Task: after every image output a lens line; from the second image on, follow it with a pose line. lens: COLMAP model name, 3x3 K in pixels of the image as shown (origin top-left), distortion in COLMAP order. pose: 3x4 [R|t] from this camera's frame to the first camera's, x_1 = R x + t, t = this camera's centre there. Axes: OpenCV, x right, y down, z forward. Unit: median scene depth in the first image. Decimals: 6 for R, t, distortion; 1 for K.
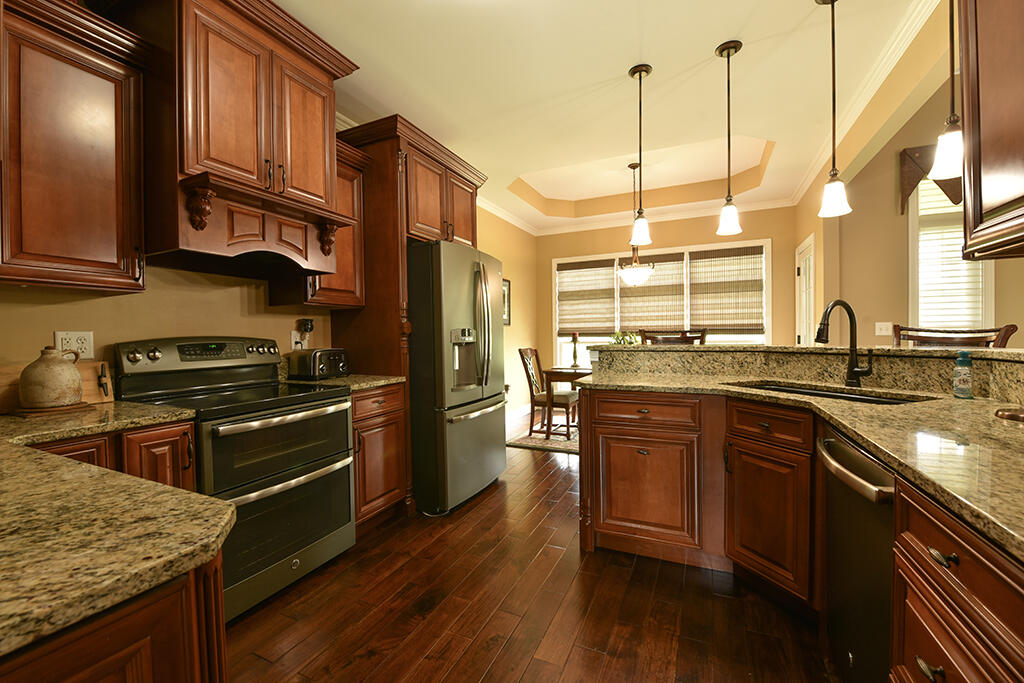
lens RADIAL K [[412.7, 0, 512.0], [0, 412.7, 341.5], [0, 0, 1]] dist [-0.000352, -0.000014]
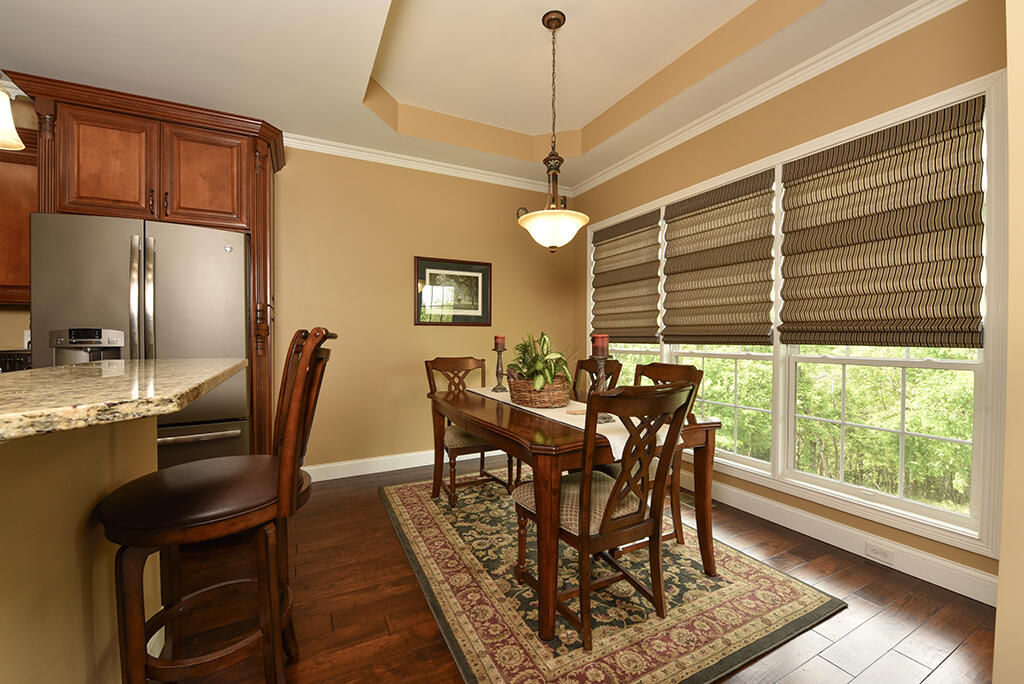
lens RADIAL K [[412.7, 0, 512.0], [0, 412.7, 342.0], [0, 0, 1]] dist [-0.000352, -0.000014]
pose [[0.790708, 0.021374, -0.611820, 0.452785], [-0.020248, 0.999757, 0.008759, -0.014625], [0.611859, 0.005462, 0.790948, 0.424654]]
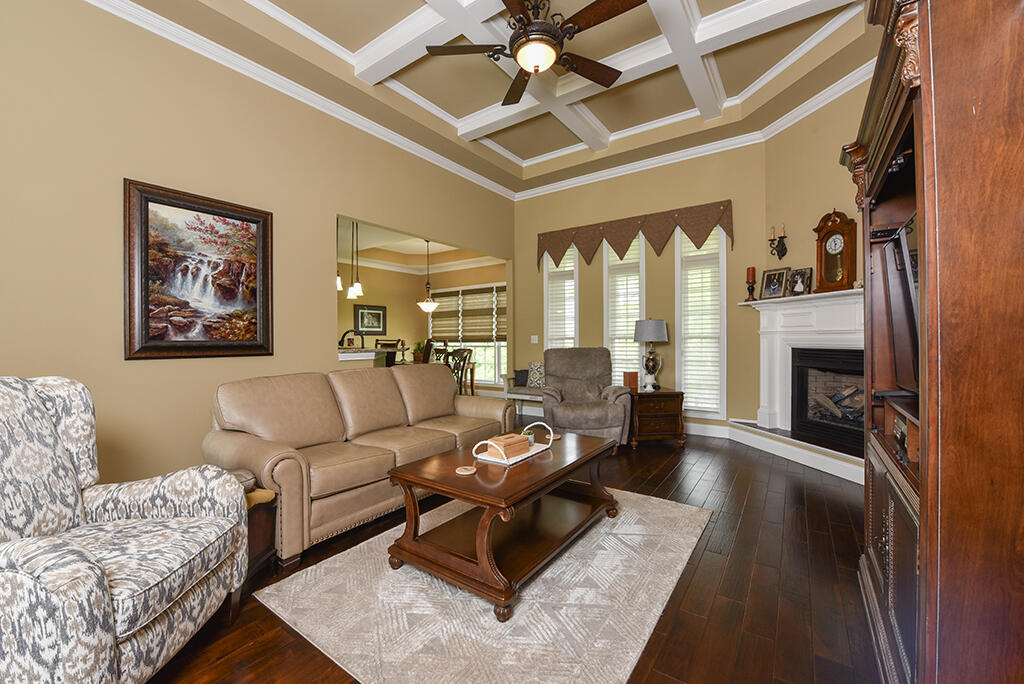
lens RADIAL K [[412.7, 0, 512.0], [0, 412.7, 342.0], [0, 0, 1]] dist [-0.000352, -0.000014]
pose [[0.983433, 0.007485, -0.181116, 0.720349], [-0.009222, 0.999919, -0.008752, -0.002422], [0.181036, 0.010277, 0.983423, -0.433904]]
